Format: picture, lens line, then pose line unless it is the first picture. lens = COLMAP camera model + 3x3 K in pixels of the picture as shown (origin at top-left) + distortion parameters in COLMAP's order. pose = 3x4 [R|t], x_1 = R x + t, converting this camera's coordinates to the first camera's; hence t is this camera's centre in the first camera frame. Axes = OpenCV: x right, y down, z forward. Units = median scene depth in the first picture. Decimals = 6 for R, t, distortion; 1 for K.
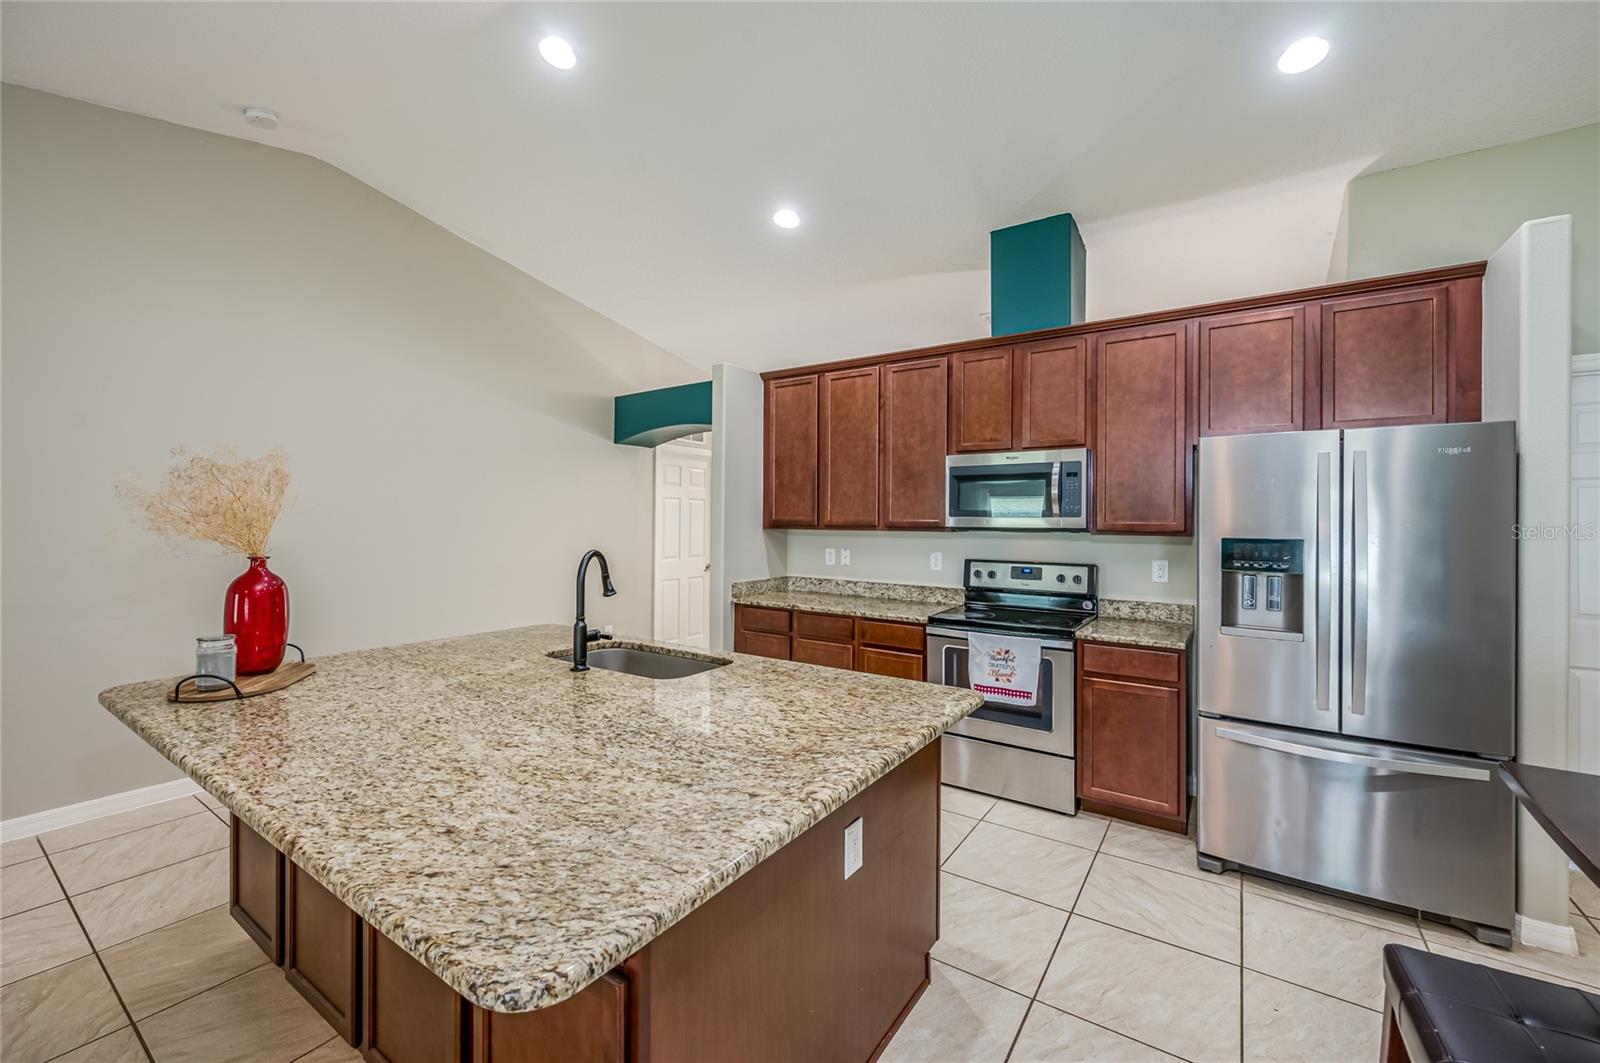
lens RADIAL K [[637.3, 0, 806.5], [0, 637.3, 518.6], [0, 0, 1]] dist [-0.000184, -0.000436]
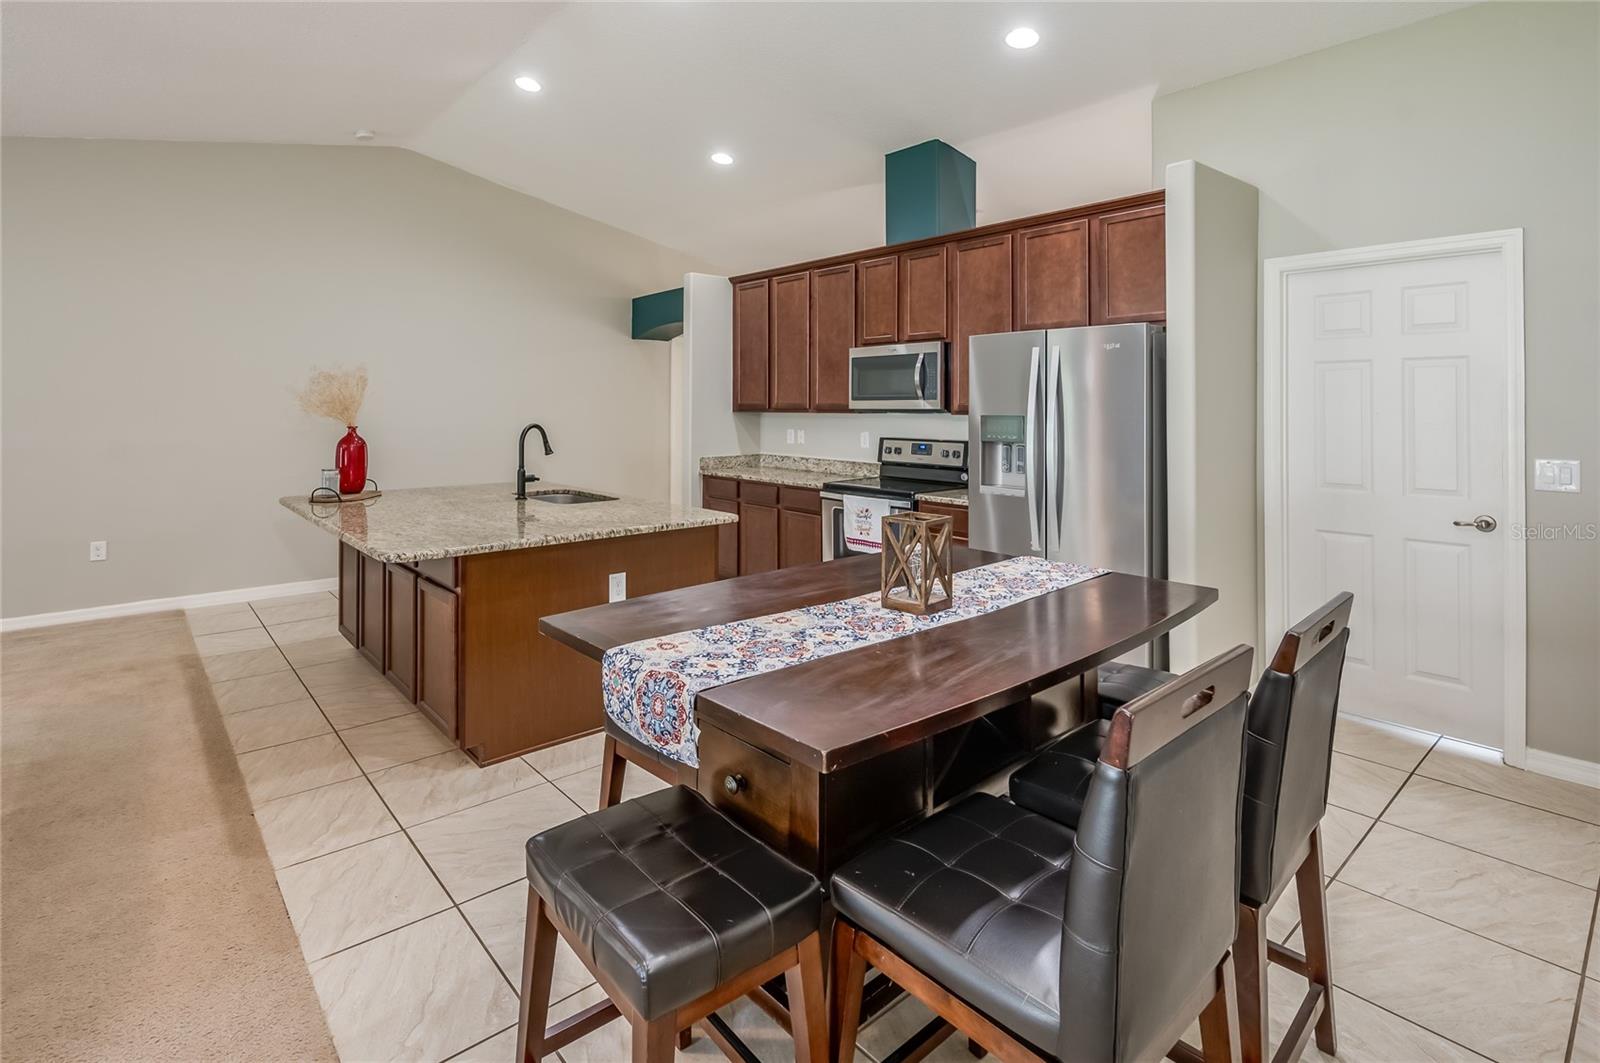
lens RADIAL K [[773.8, 0, 761.3], [0, 773.8, 395.6], [0, 0, 1]] dist [0.001100, -0.000290]
pose [[0.961817, -0.009558, -0.273528, 0.526608], [0.006442, 0.999904, -0.012287, 0.005822], [0.273619, 0.010056, 0.961786, -0.482721]]
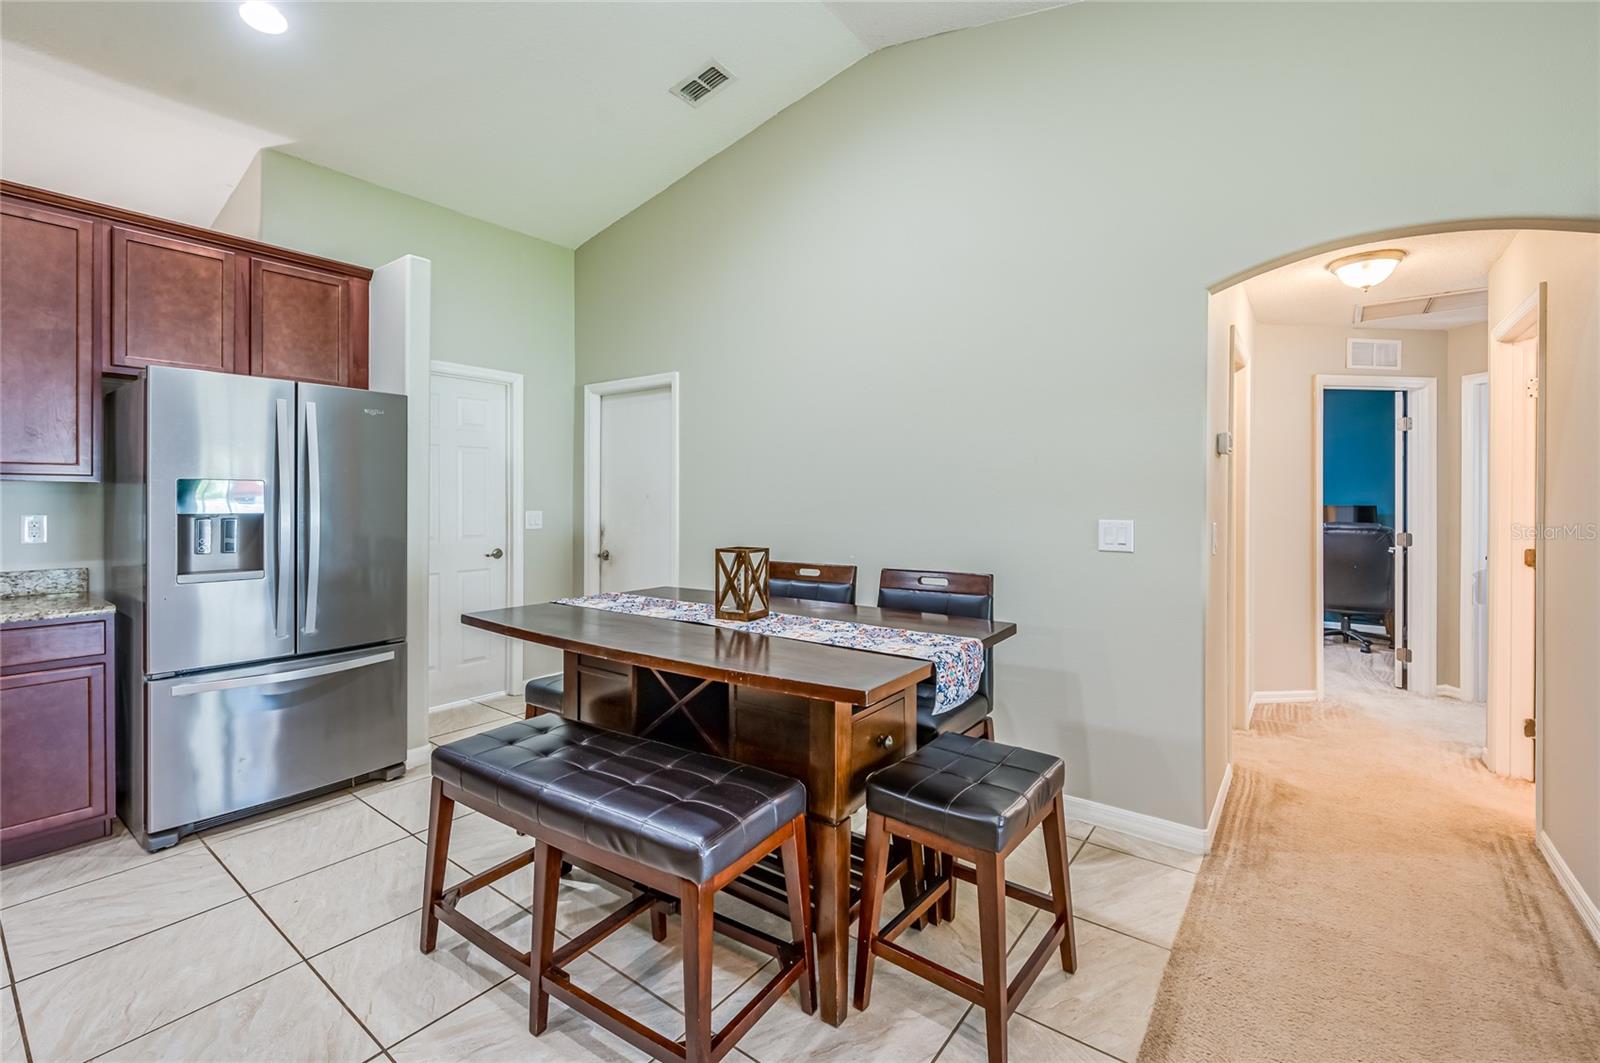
lens RADIAL K [[687.9, 0, 788.7], [0, 687.9, 498.6], [0, 0, 1]] dist [-0.004773, -0.000234]
pose [[0.060451, -0.006822, 0.998148, -0.225354], [-0.004671, 0.999964, 0.007117, 0.038533], [-0.998160, -0.005092, 0.060417, 0.050198]]
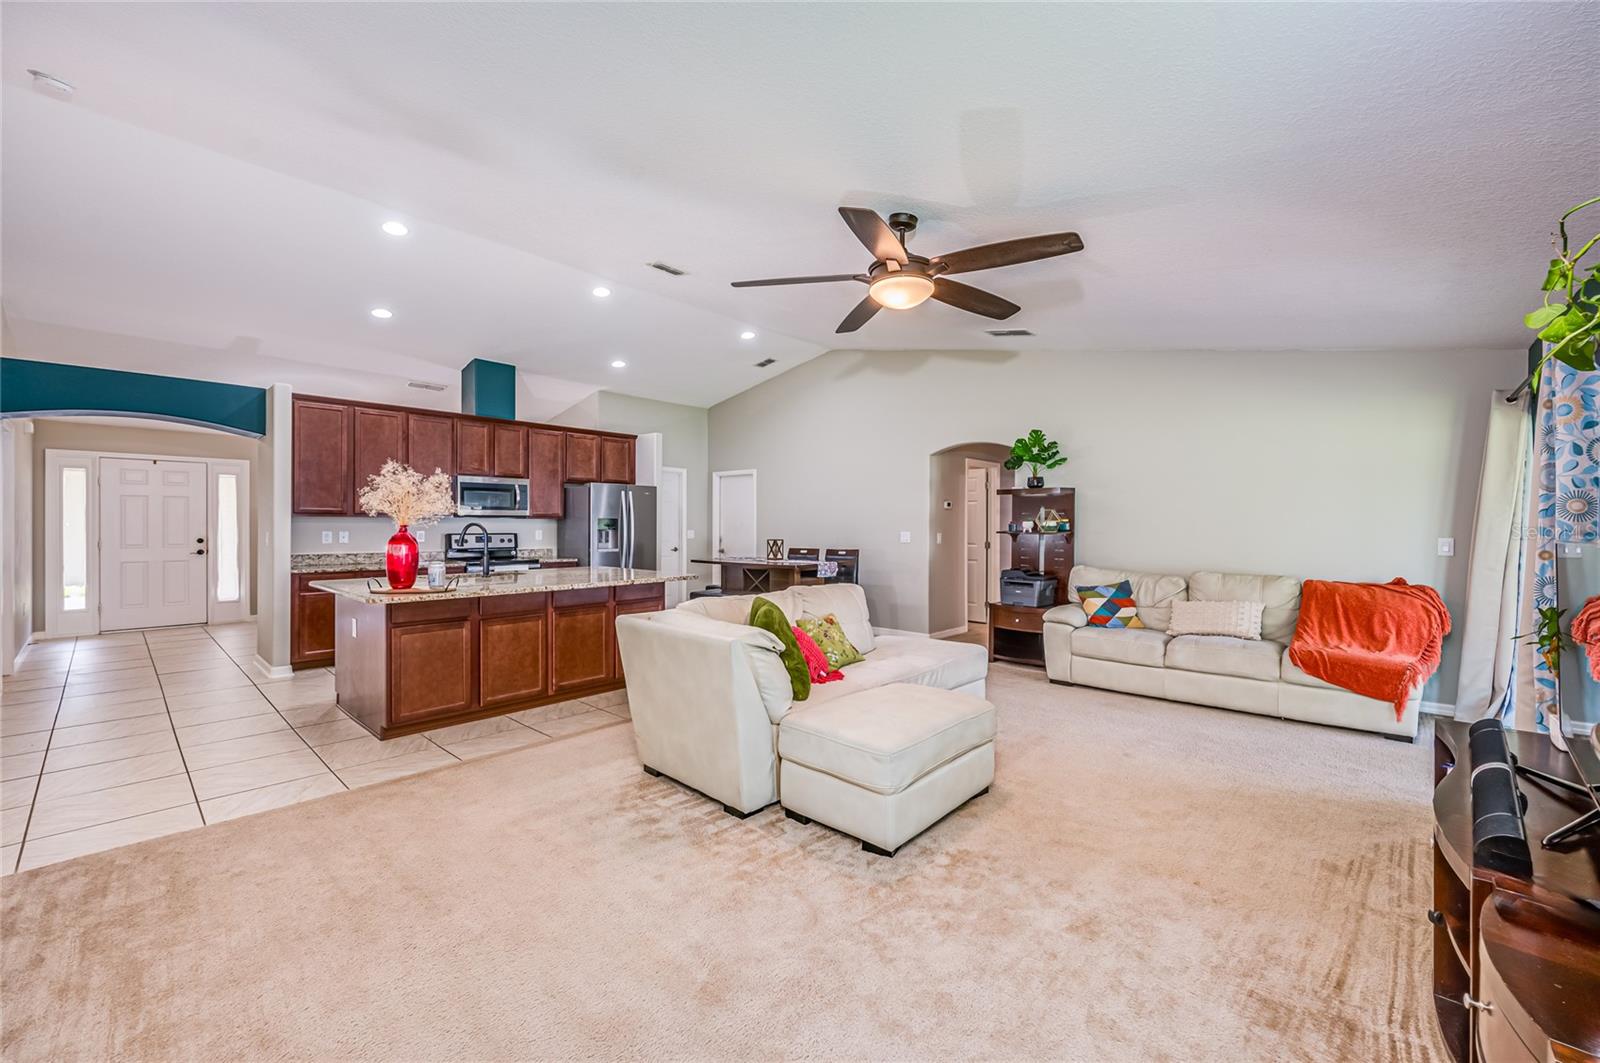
lens RADIAL K [[637.3, 0, 804.1], [0, 637.3, 525.3], [0, 0, 1]] dist [-0.000184, -0.000436]
pose [[0.140924, -0.007025, 0.989995, -1.667906], [-0.003908, 0.999963, 0.007652, 0.029140], [-0.990013, -0.004948, 0.140891, -0.264711]]
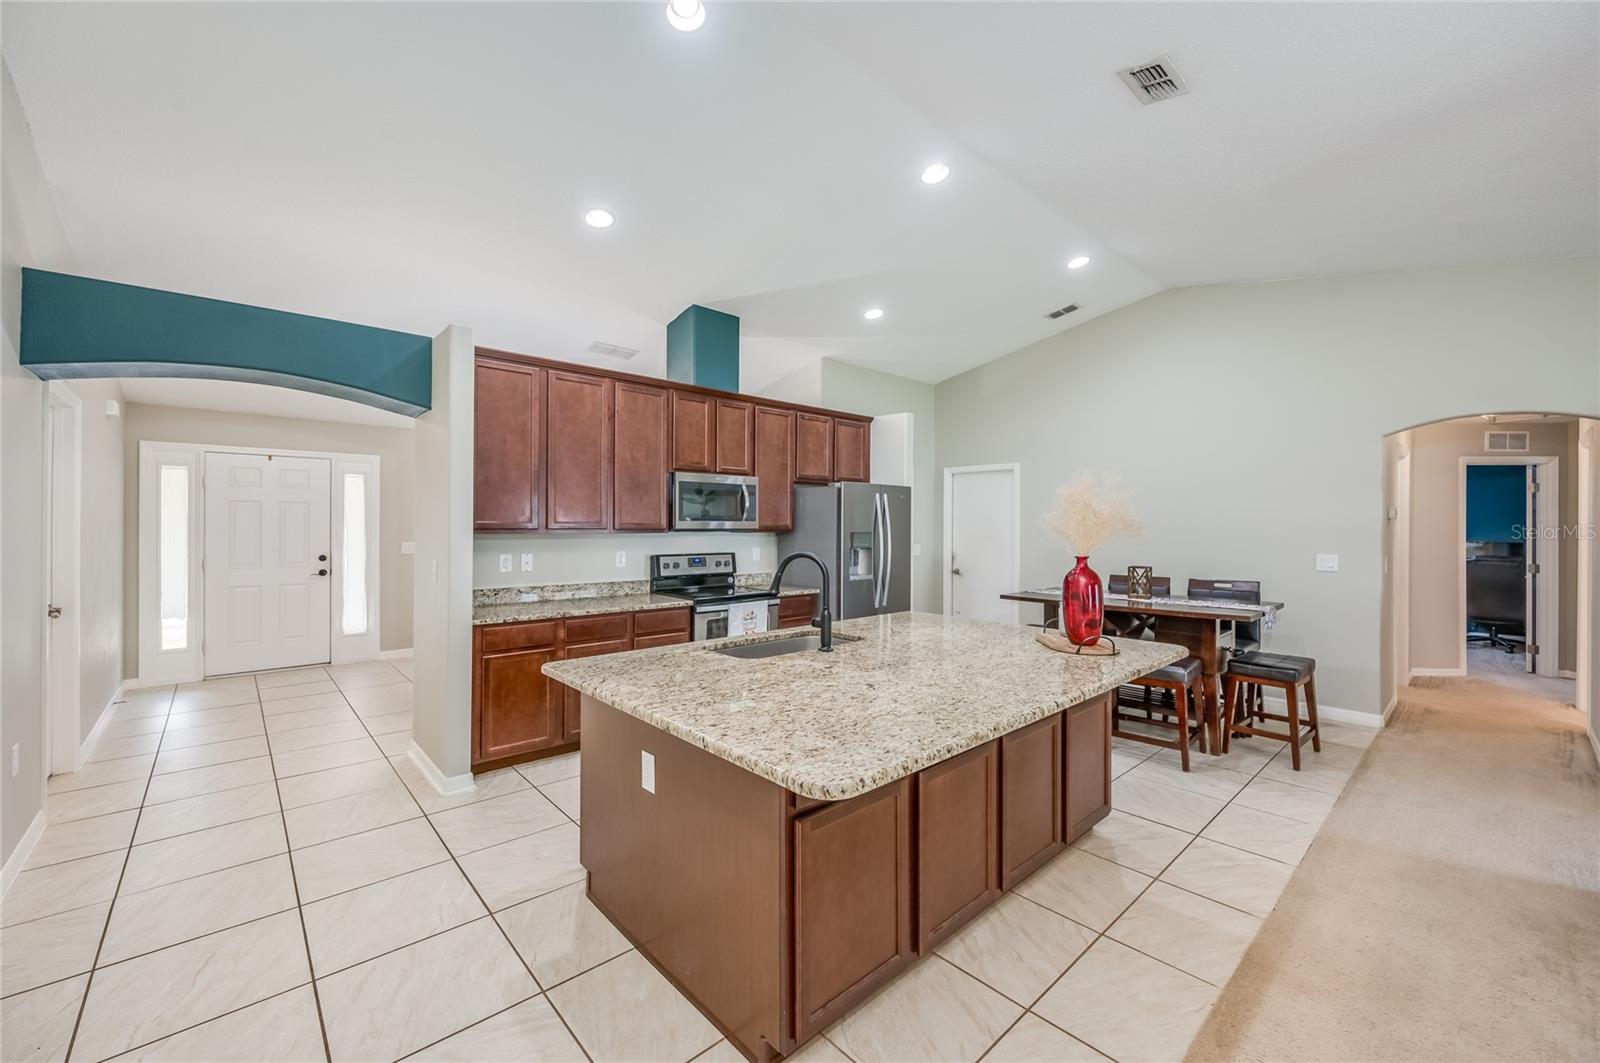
lens RADIAL K [[637.3, 0, 803.5], [0, 637.3, 524.8], [0, 0, 1]] dist [-0.000184, -0.000436]
pose [[0.230430, -0.005397, 0.973074, -1.090035], [-0.005315, 0.999963, 0.006804, -0.005307], [-0.973075, -0.006740, 0.230392, 0.547033]]
